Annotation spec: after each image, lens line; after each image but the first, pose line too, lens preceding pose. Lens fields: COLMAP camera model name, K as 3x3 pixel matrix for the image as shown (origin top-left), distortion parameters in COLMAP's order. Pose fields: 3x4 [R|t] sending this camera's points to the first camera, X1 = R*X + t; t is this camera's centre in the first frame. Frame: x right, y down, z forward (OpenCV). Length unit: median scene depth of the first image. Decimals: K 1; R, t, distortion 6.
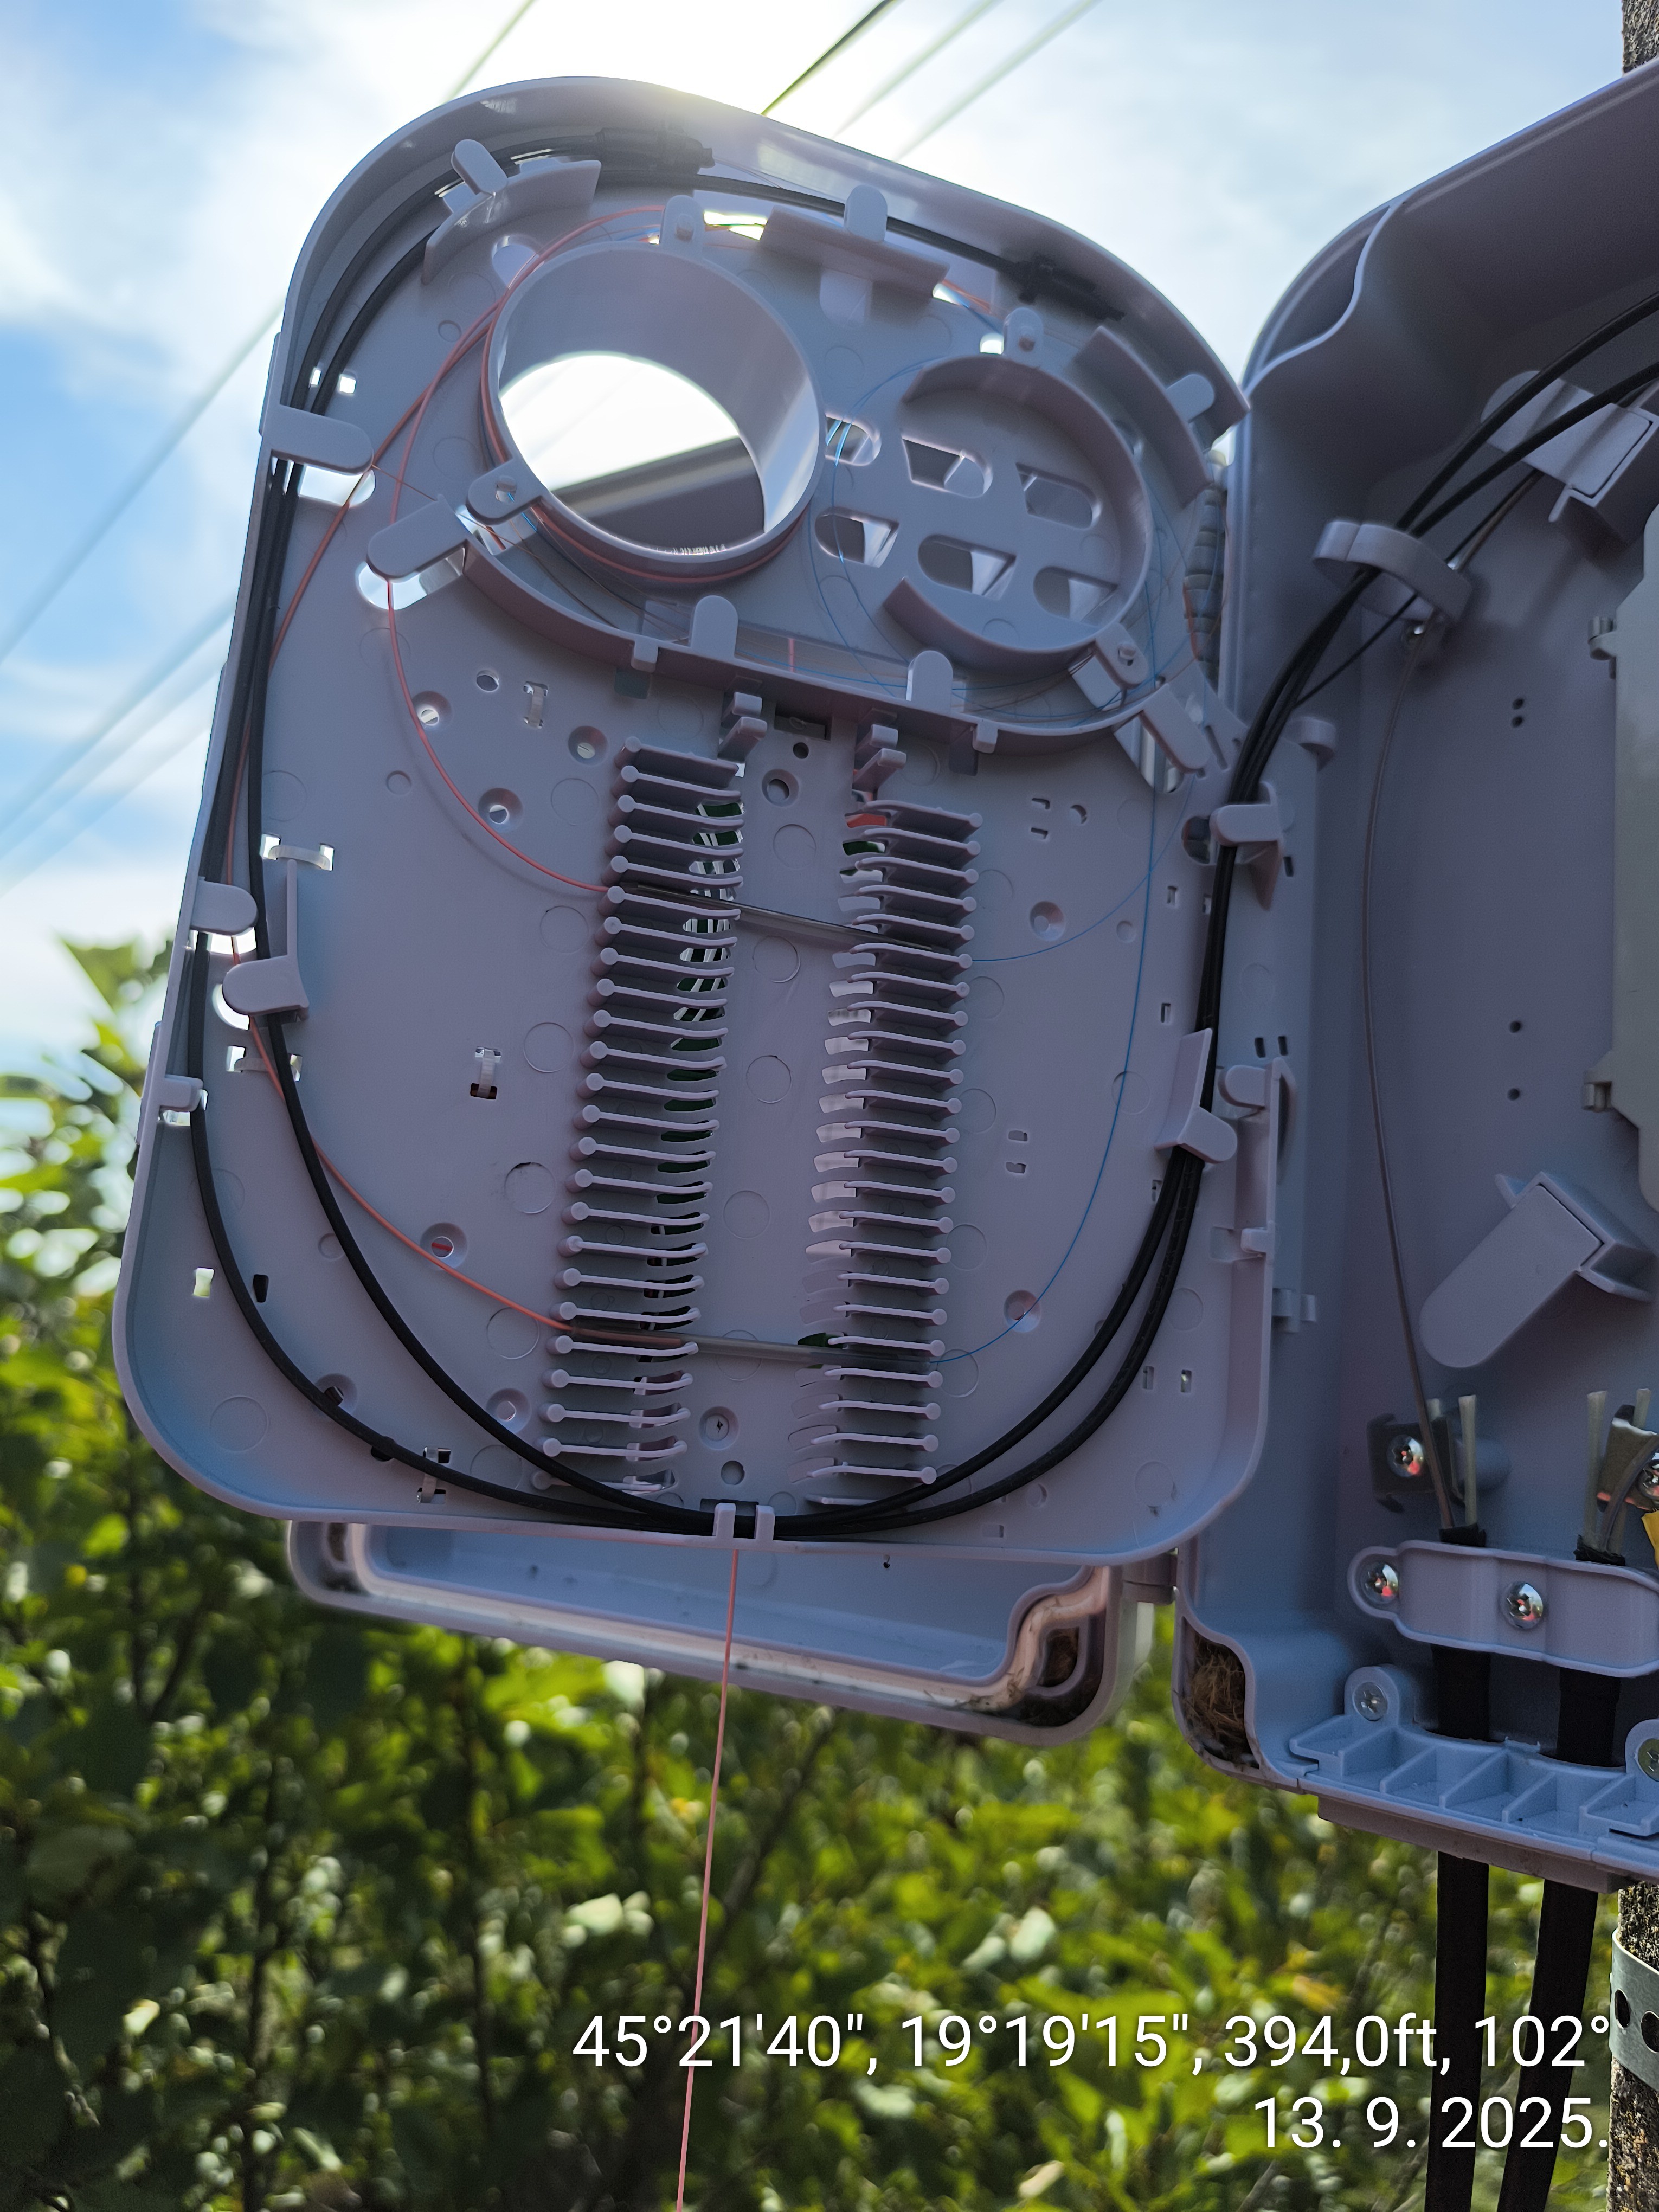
lens RADIAL K [[1601.9, 0, 829.5], [0, 1601.9, 1106.0], [0, 0, 1]] dist [-0.024210, 0.000052]
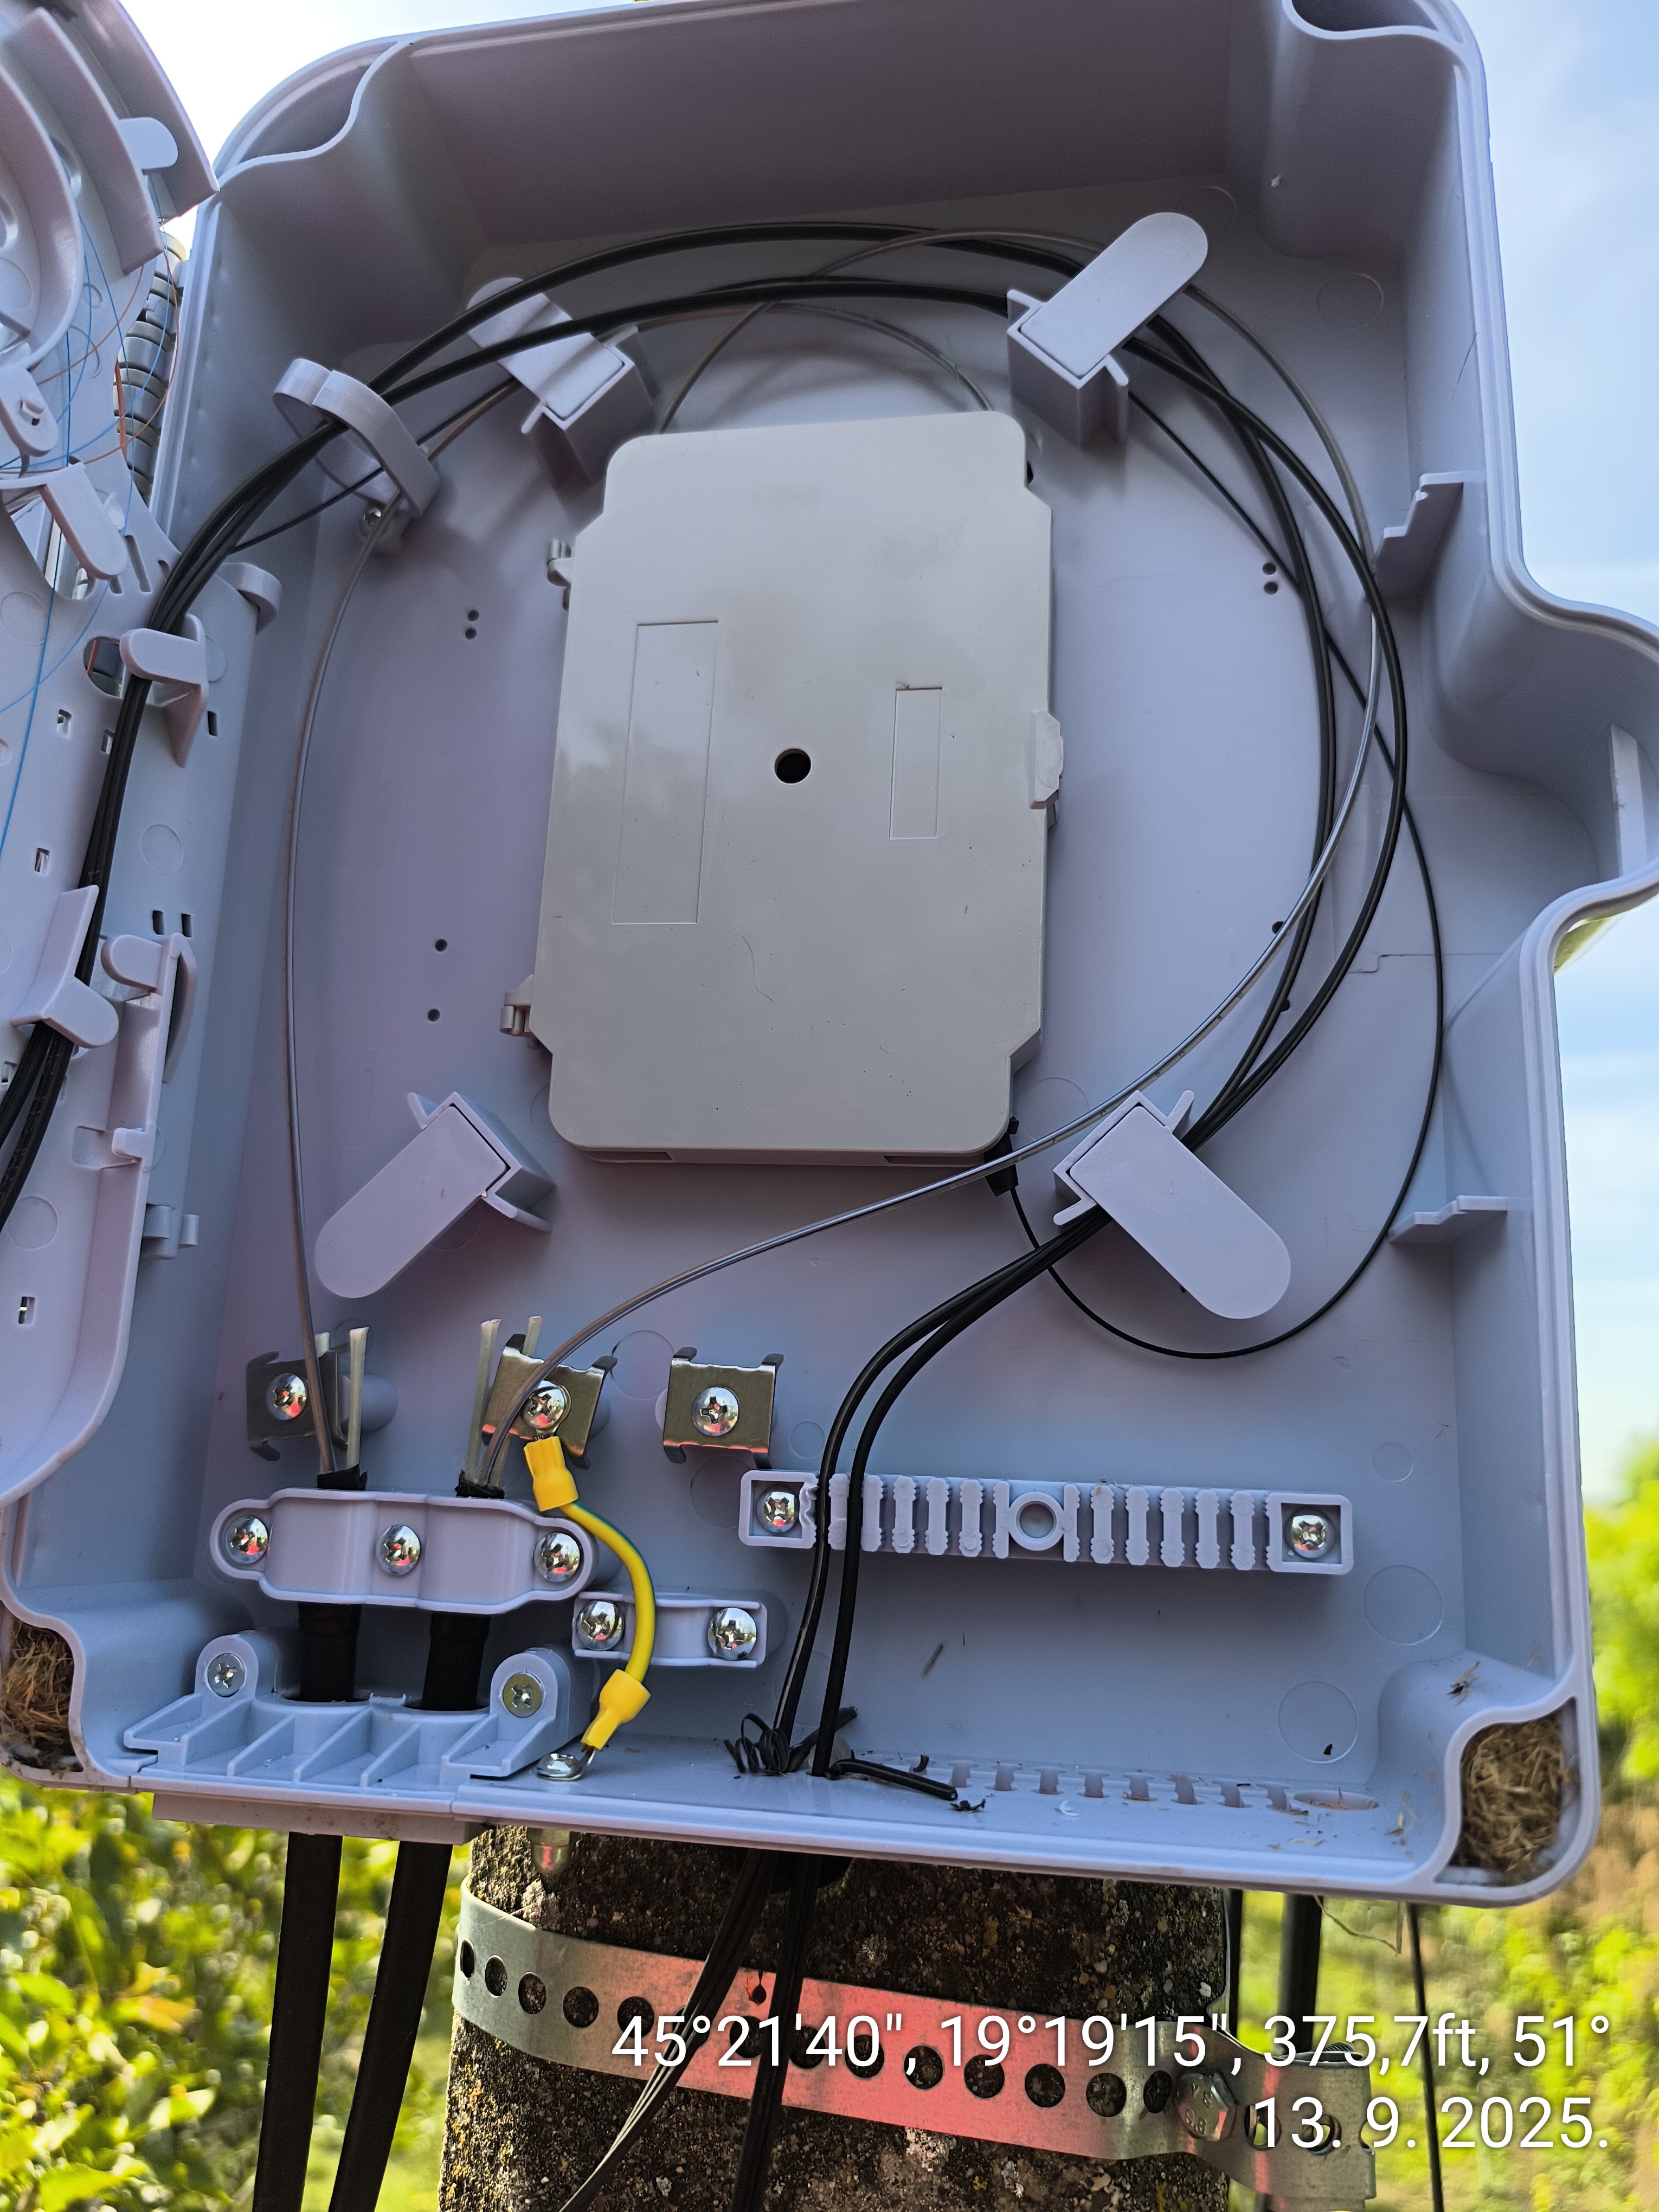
lens RADIAL K [[1601.9, 0, 829.5], [0, 1601.9, 1106.0], [0, 0, 1]] dist [-0.024210, 0.000052]
pose [[0.787767, 0.076065, 0.611259, 0.040902], [-0.080637, 0.996541, -0.020088, 0.050722], [-0.610672, -0.033466, 0.791176, 0.108446]]
